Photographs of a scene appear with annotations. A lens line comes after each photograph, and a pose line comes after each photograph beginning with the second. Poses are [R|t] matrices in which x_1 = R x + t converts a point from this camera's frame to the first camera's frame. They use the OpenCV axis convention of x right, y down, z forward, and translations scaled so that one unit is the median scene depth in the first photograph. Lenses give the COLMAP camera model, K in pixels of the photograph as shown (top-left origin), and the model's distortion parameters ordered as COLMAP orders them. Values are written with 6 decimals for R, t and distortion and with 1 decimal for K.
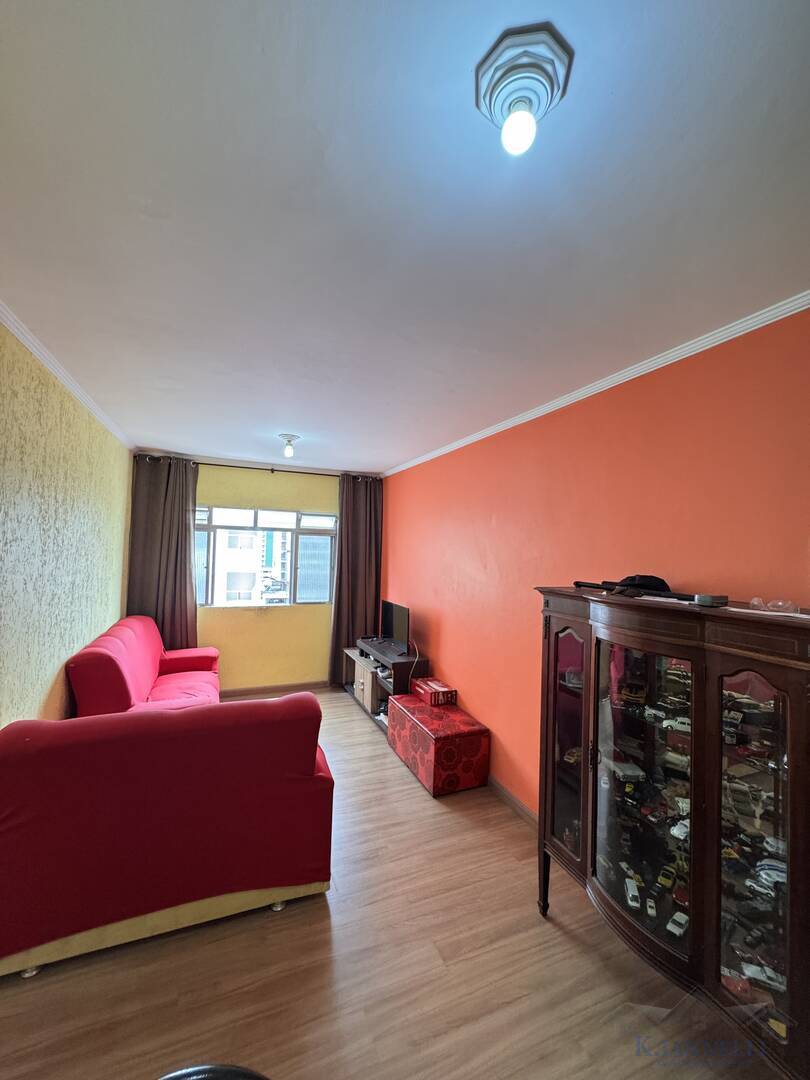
lens RADIAL K [[427.3, 0, 403.4], [0, 427.3, 538.8], [0, 0, 1]] dist [-0.000524, -0.000090]
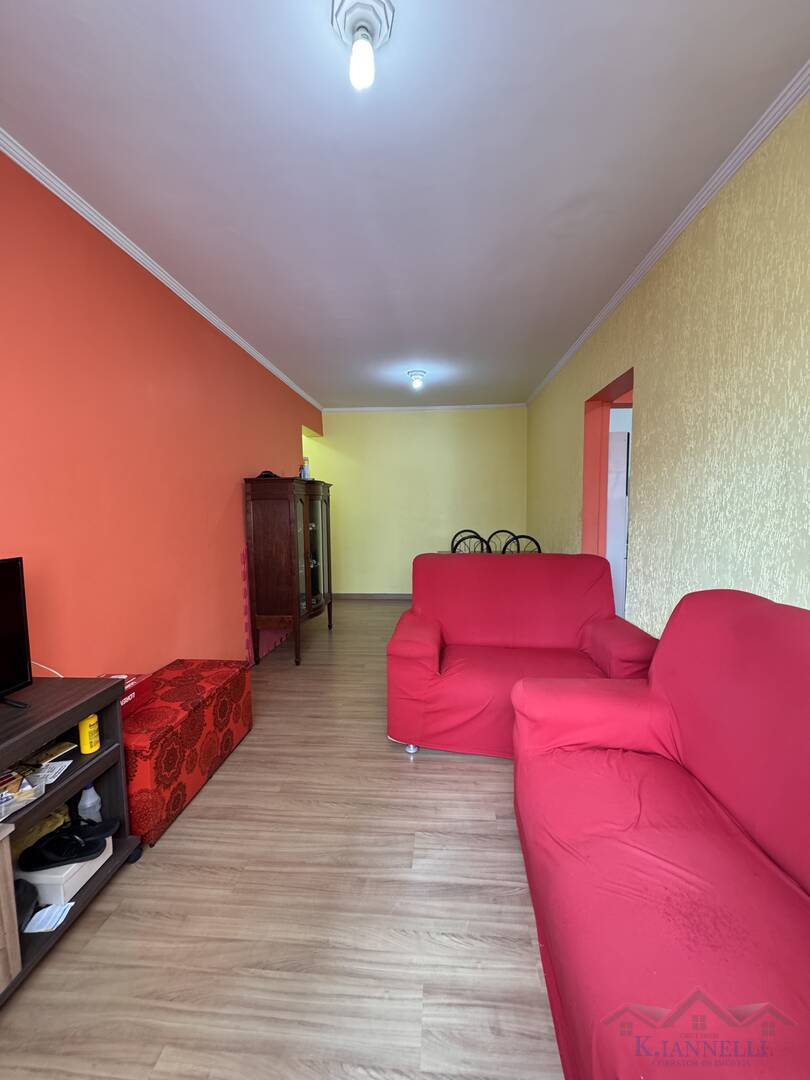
lens RADIAL K [[427.3, 0, 405.7], [0, 427.3, 539.6], [0, 0, 1]] dist [-0.000524, -0.000090]
pose [[-0.888663, -0.055658, 0.455170, -0.535164], [-0.025130, 0.997026, 0.072854, 0.144867], [-0.457871, 0.053305, -0.887419, 1.482520]]
